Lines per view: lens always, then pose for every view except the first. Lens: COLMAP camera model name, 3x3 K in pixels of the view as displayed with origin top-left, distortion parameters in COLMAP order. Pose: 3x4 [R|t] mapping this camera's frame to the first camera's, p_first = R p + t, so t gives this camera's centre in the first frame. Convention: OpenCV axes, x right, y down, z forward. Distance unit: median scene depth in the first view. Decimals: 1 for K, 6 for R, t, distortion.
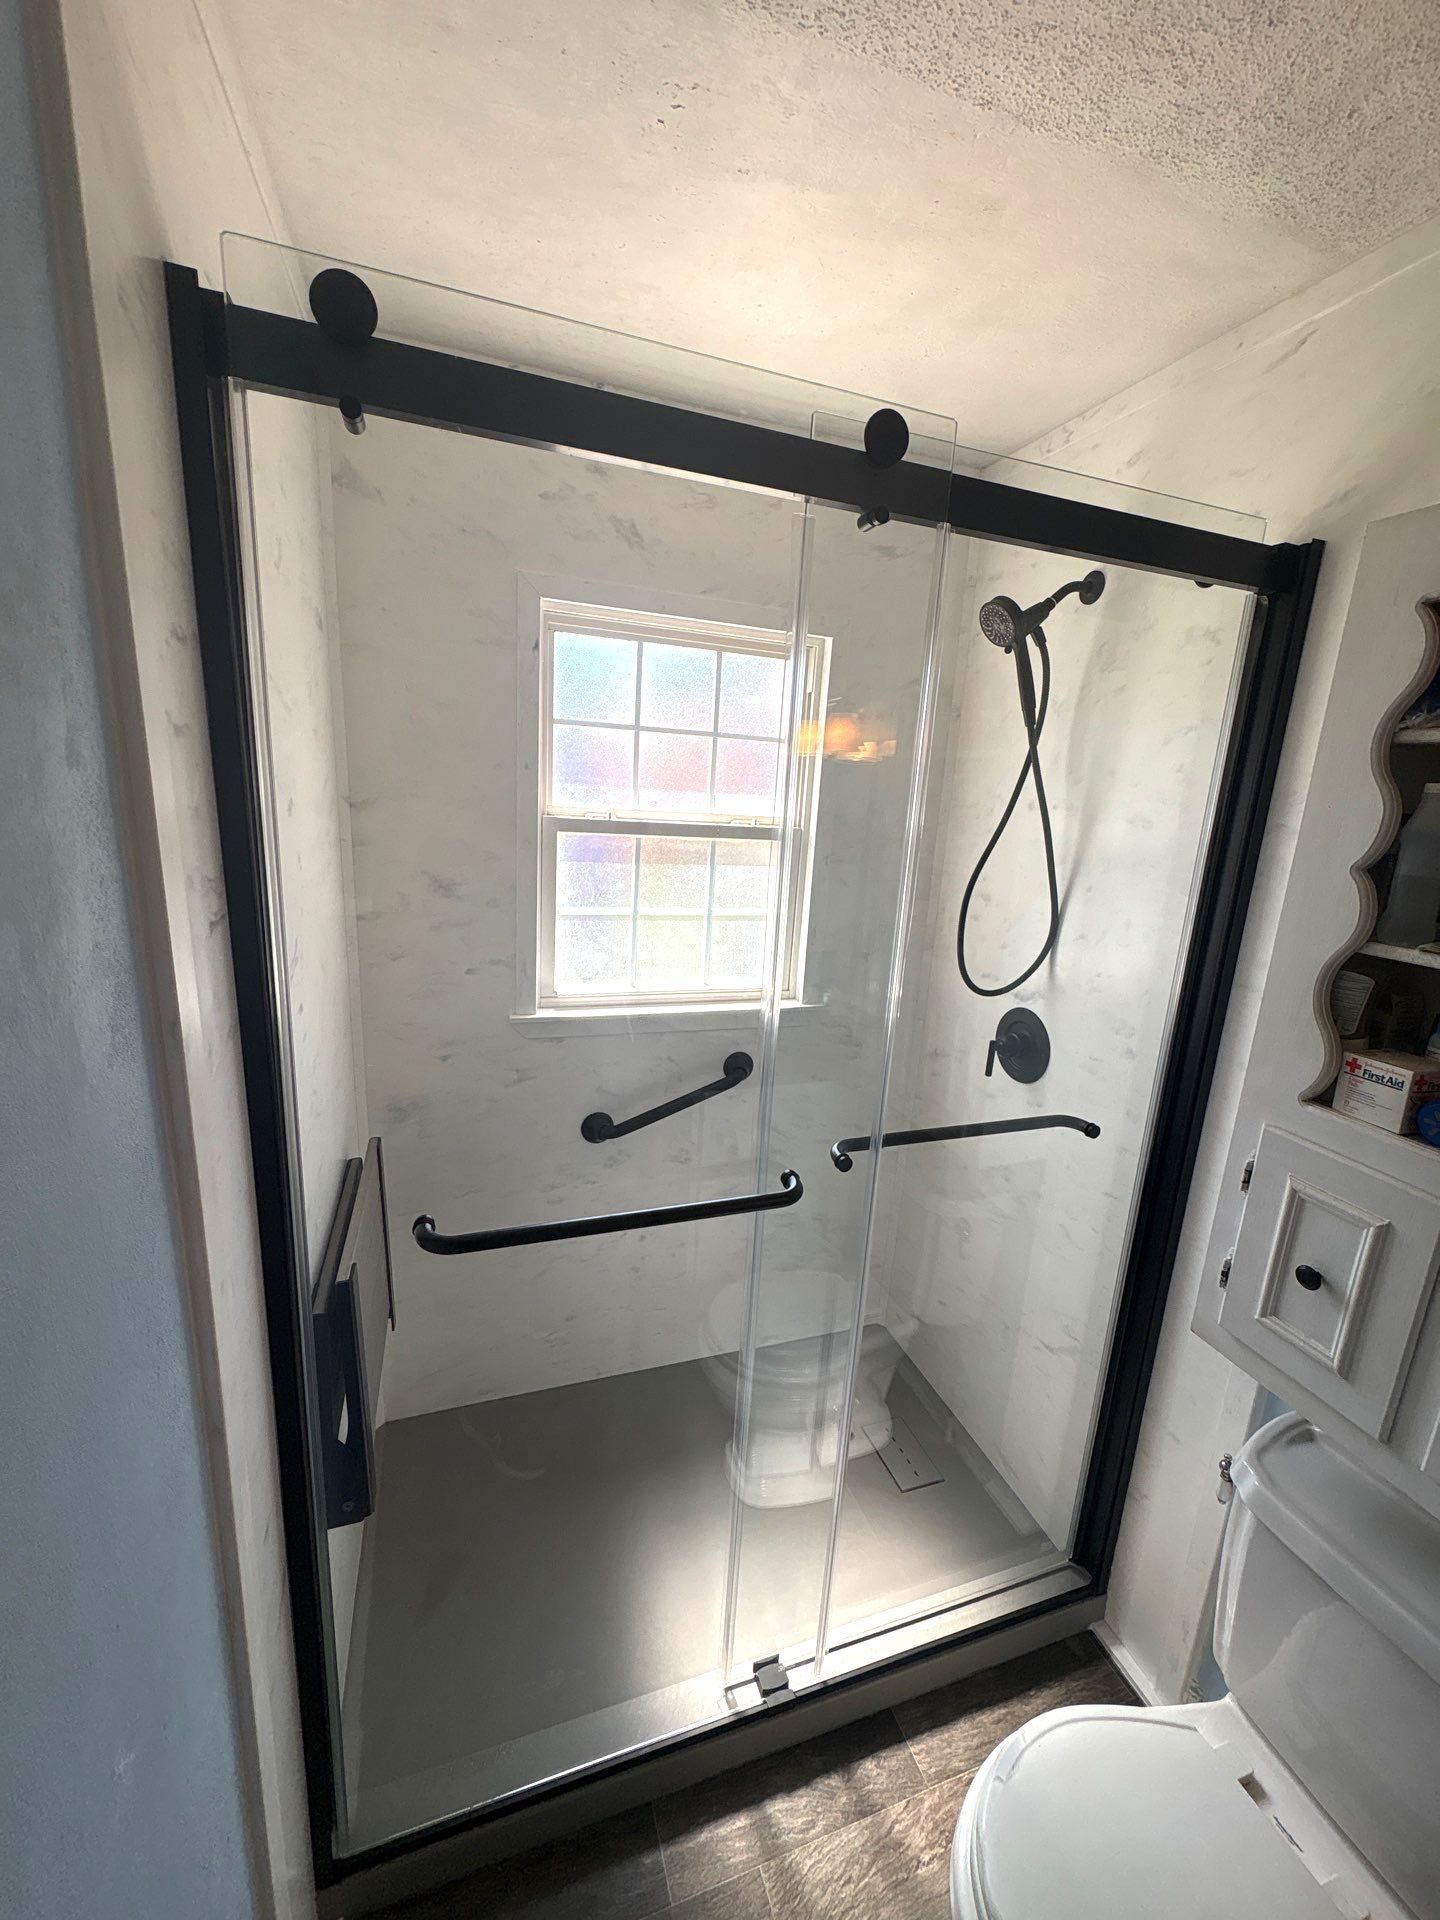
lens RADIAL K [[763.6, 0, 721.6], [0, 763.6, 962.7], [0, 0, 1]] dist [0.002895, -0.000800]
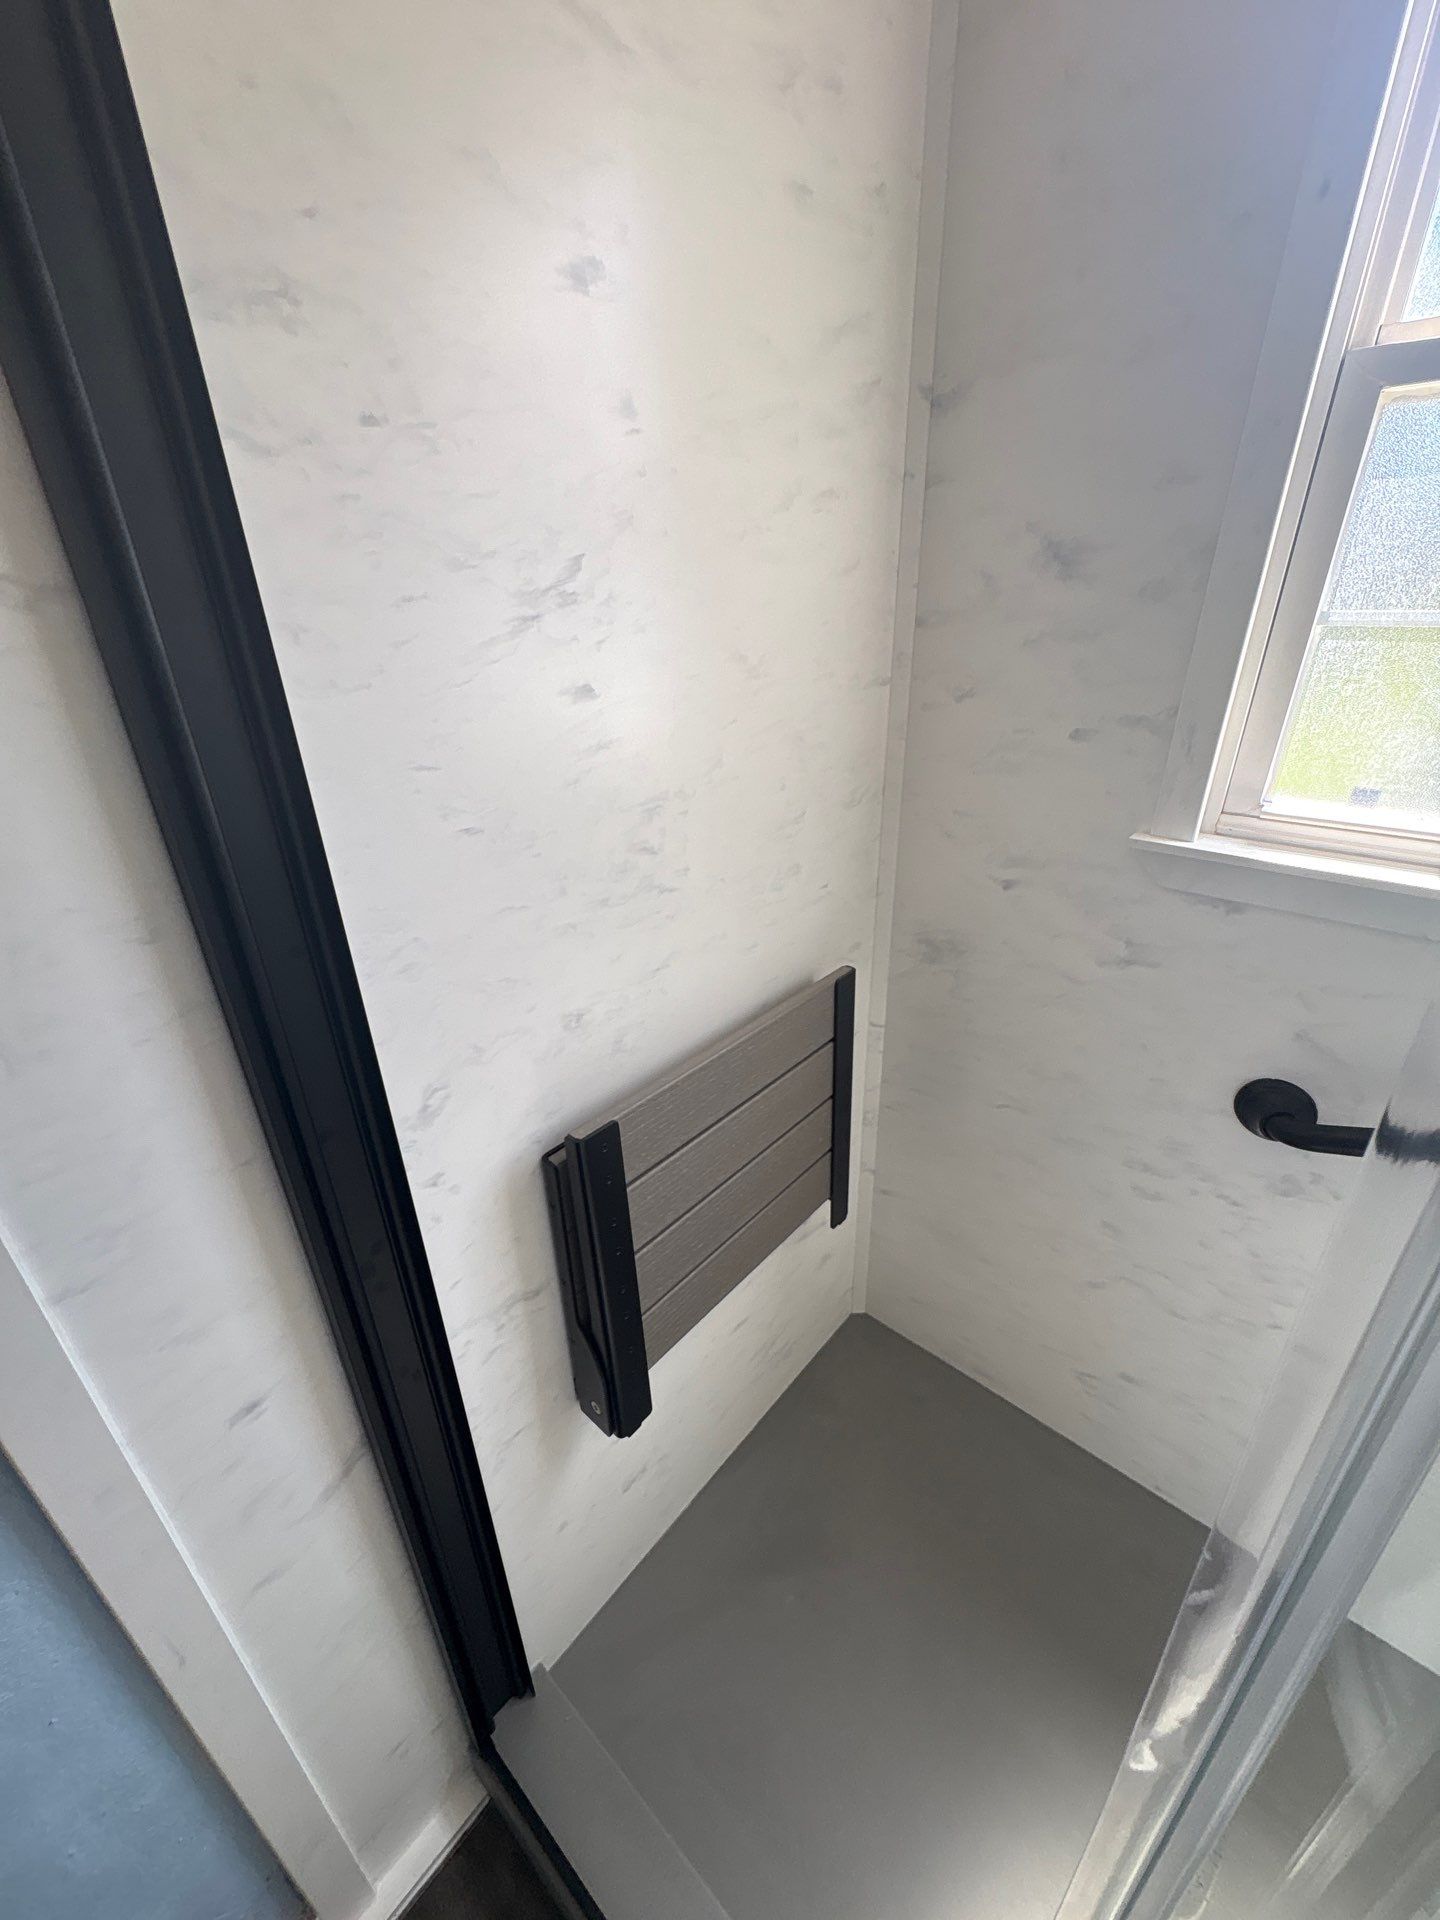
lens RADIAL K [[763.6, 0, 720.8], [0, 763.6, 961.1], [0, 0, 1]] dist [0.002895, -0.000800]
pose [[0.494063, 0.312157, -0.811456, 0.031032], [-0.144990, 0.949835, 0.277111, 0.054357], [0.857251, -0.019258, 0.514538, 0.553725]]
